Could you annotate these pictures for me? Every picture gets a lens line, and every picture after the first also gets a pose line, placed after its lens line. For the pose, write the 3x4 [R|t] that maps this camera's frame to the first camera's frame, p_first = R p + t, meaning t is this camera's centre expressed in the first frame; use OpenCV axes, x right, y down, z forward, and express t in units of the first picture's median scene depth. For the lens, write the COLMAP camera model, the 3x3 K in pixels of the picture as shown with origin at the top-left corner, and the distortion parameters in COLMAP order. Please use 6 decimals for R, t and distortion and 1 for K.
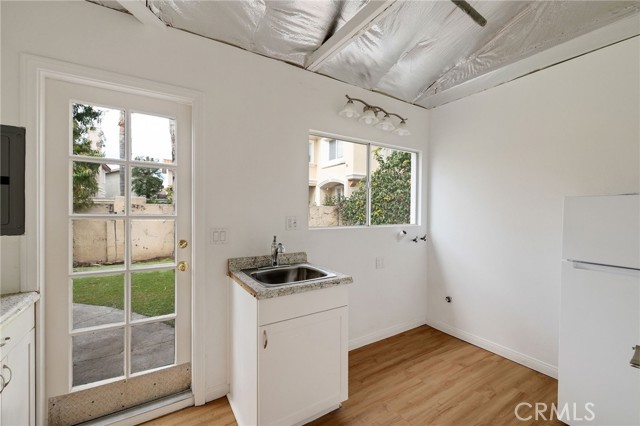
lens RADIAL K [[276.2, 0, 316.1], [0, 276.2, 208.7], [0, 0, 1]] dist [0.000896, 0.000192]
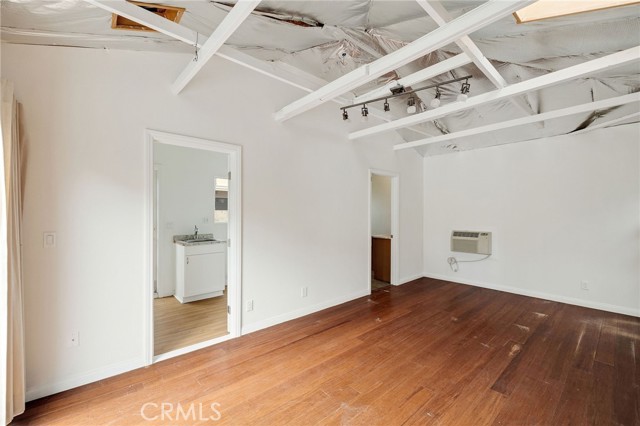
lens RADIAL K [[276.2, 0, 319.3], [0, 276.2, 212.3], [0, 0, 1]] dist [0.000896, 0.000192]
pose [[0.986474, -0.005346, 0.163834, 0.496956], [0.006963, 0.999933, -0.009299, 0.016573], [-0.163773, 0.010314, 0.986444, -1.459676]]
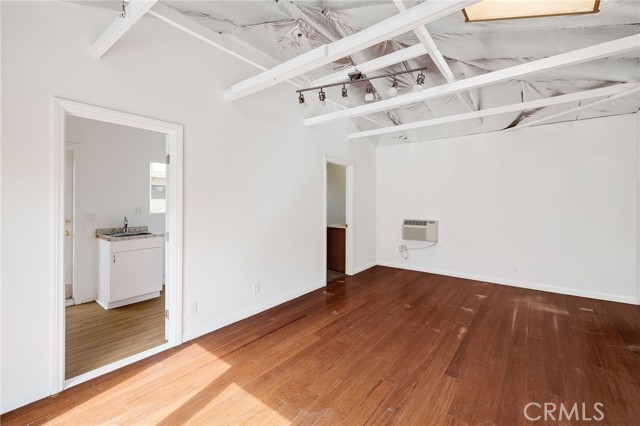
lens RADIAL K [[276.2, 0, 322.4], [0, 276.2, 201.9], [0, 0, 1]] dist [0.000896, 0.000192]
pose [[0.938399, -0.004933, 0.345517, 0.493804], [0.007971, 0.999941, -0.007372, 0.017541], [-0.345461, 0.009672, 0.938383, -1.348602]]
